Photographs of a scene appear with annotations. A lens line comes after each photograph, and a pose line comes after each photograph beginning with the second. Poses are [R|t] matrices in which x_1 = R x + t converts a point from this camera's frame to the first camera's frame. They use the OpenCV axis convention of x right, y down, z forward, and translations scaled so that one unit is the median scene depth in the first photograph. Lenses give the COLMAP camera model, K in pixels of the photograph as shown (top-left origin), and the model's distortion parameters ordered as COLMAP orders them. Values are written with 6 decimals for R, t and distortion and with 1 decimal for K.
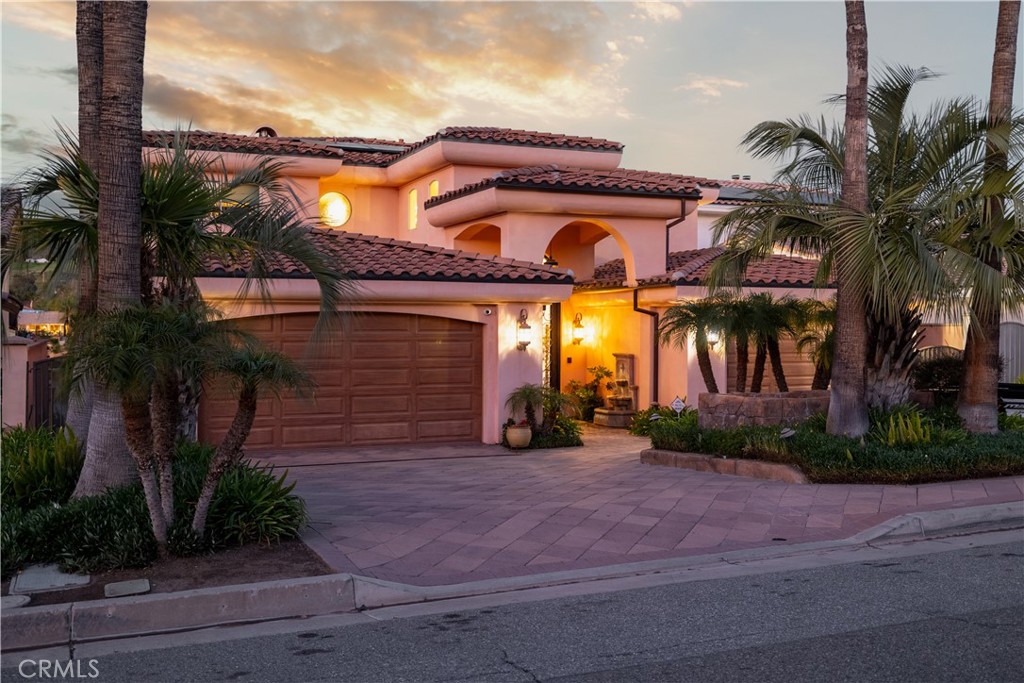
lens RADIAL K [[1023.0, 0, 512.9], [0, 1023.0, 339.0], [0, 0, 1]] dist [-0.027429, 0.000000]
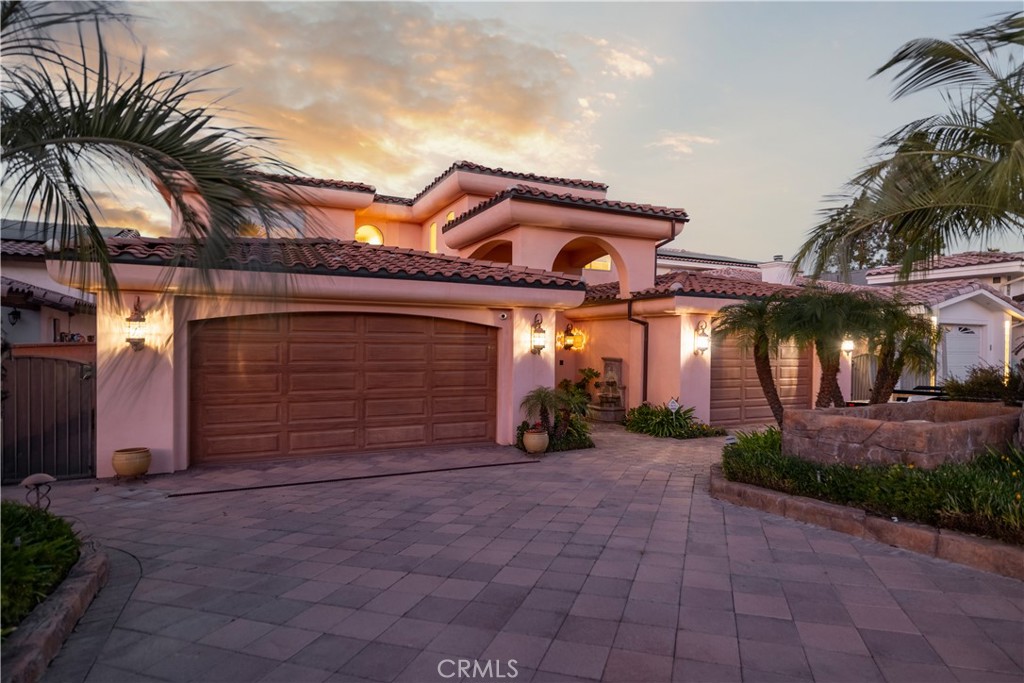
lens RADIAL K [[564.4, 0, 511.5], [0, 564.4, 348.8], [0, 0, 1]] dist [0.004595, -0.000155]
pose [[0.999351, 0.009090, 0.034848, -0.035665], [-0.009135, 0.999958, 0.001134, 0.005289], [-0.034836, -0.001451, 0.999392, 0.435169]]
